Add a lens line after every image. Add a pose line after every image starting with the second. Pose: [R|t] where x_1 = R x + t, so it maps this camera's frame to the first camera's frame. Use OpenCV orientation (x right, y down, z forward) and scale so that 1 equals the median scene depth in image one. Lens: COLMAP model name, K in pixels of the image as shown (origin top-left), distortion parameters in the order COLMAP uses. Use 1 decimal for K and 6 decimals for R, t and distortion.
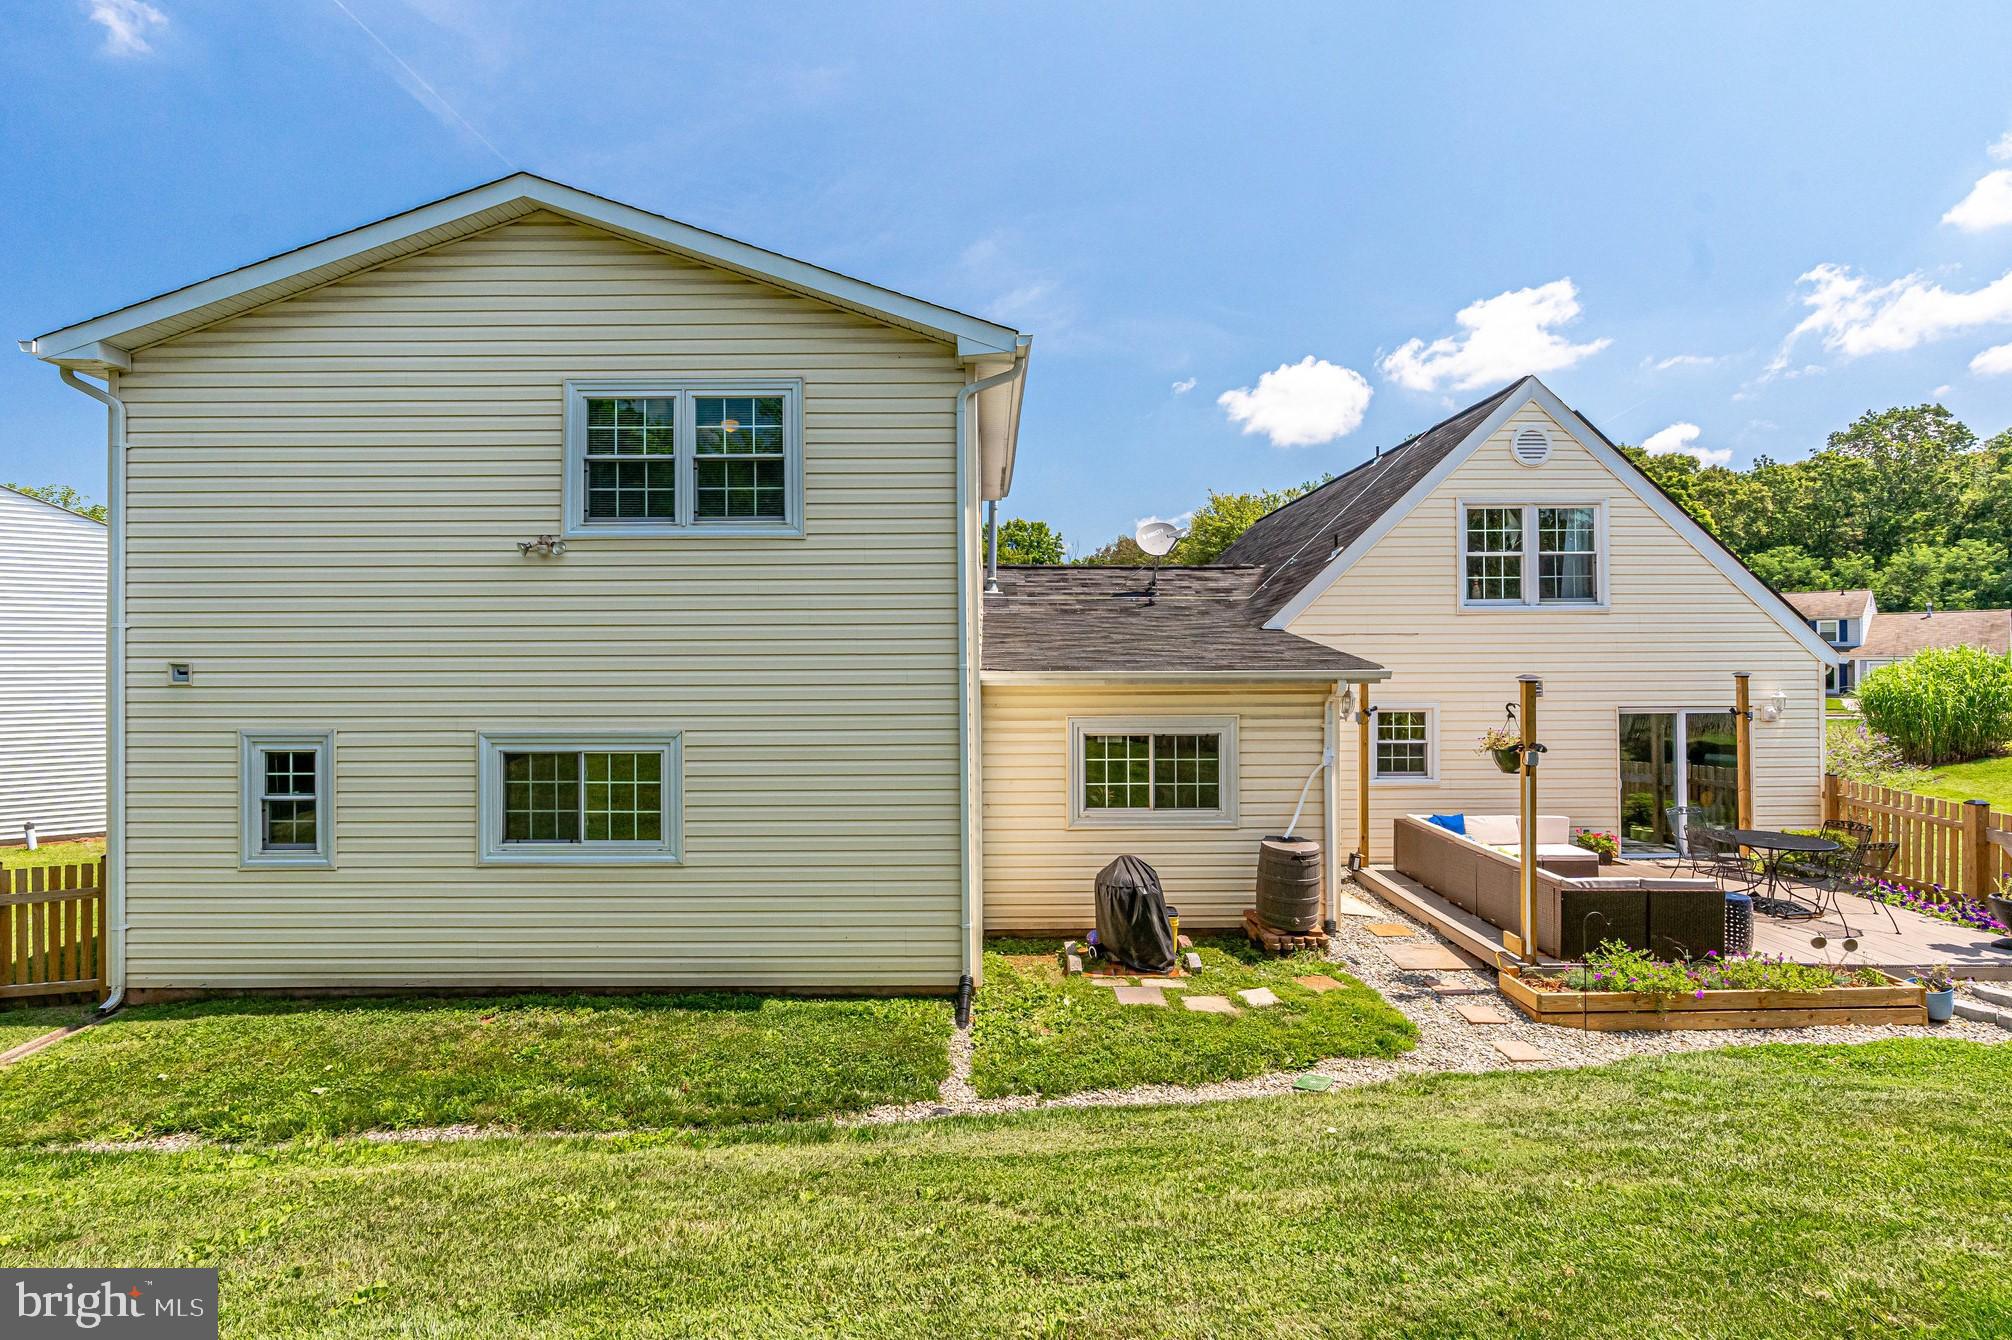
lens RADIAL K [[923.0, 0, 969.2], [0, 923.0, 665.6], [0, 0, 1]] dist [-0.001484, -0.000197]
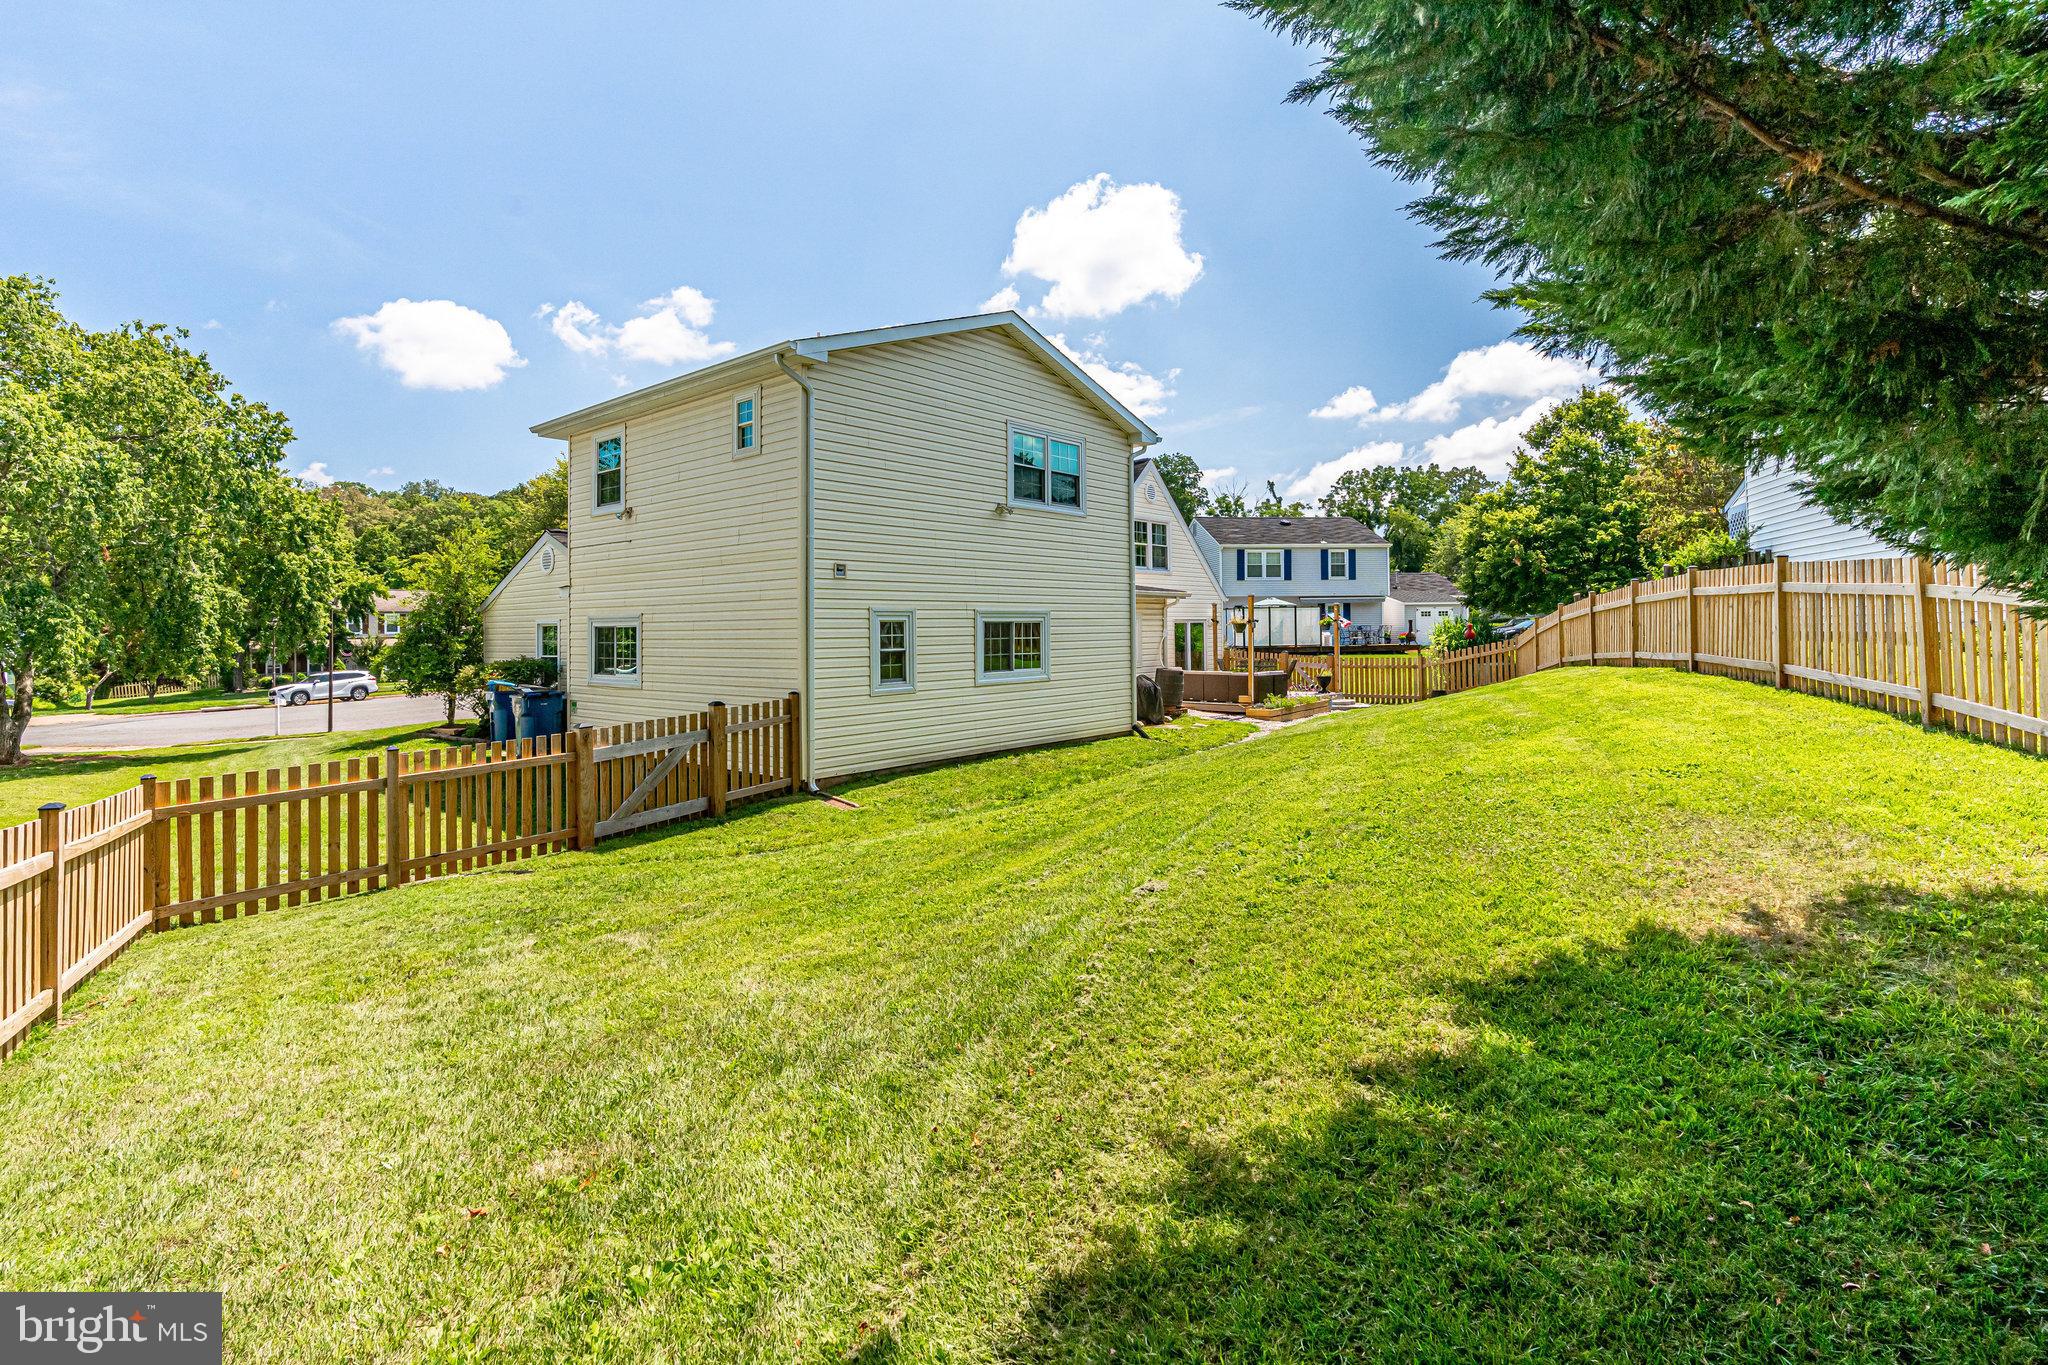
lens RADIAL K [[960.3, 0, 1026.5], [0, 960.3, 606.3], [0, 0, 1]] dist [0.000725, 0.000075]
pose [[0.636246, 0.015490, 0.771331, -1.891254], [0.006552, 0.999654, -0.025480, 0.111333], [-0.771459, 0.021265, 0.635924, -0.255990]]
